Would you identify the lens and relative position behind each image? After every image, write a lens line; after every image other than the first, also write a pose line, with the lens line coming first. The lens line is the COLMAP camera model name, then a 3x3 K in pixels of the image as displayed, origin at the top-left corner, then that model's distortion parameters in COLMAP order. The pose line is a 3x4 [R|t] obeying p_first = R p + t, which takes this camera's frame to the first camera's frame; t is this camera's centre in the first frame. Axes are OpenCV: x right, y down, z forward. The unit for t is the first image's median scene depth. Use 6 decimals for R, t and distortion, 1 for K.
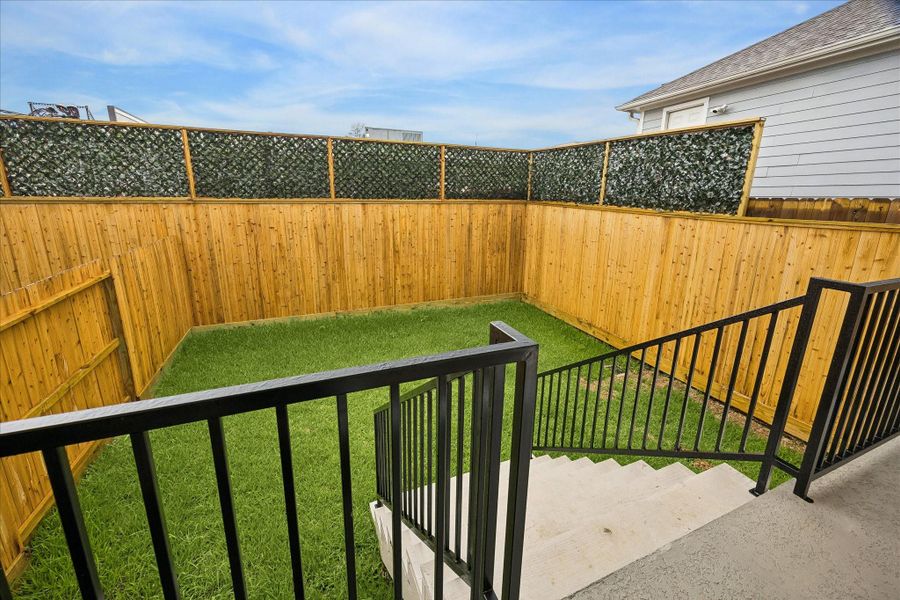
lens RADIAL K [[361.0, 0, 450.8], [0, 361.0, 276.2], [0, 0, 1]] dist [0.000275, 0.000396]
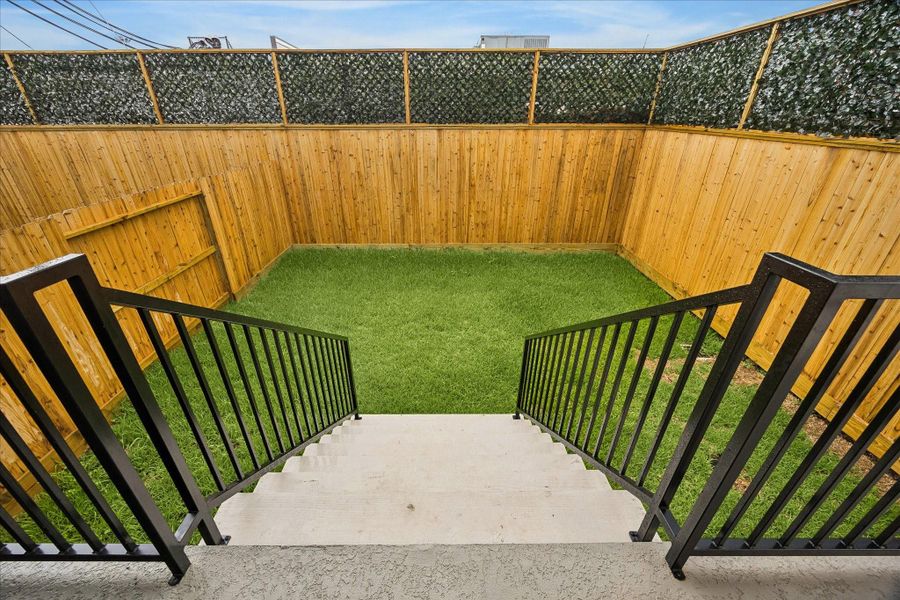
lens RADIAL K [[361.0, 0, 445.9], [0, 361.0, 305.8], [0, 0, 1]] dist [0.000275, 0.000396]
pose [[0.925473, 0.161948, -0.342451, 0.183089], [-0.072884, 0.963242, 0.258559, -0.006325], [0.371736, -0.214330, 0.903258, 0.079540]]
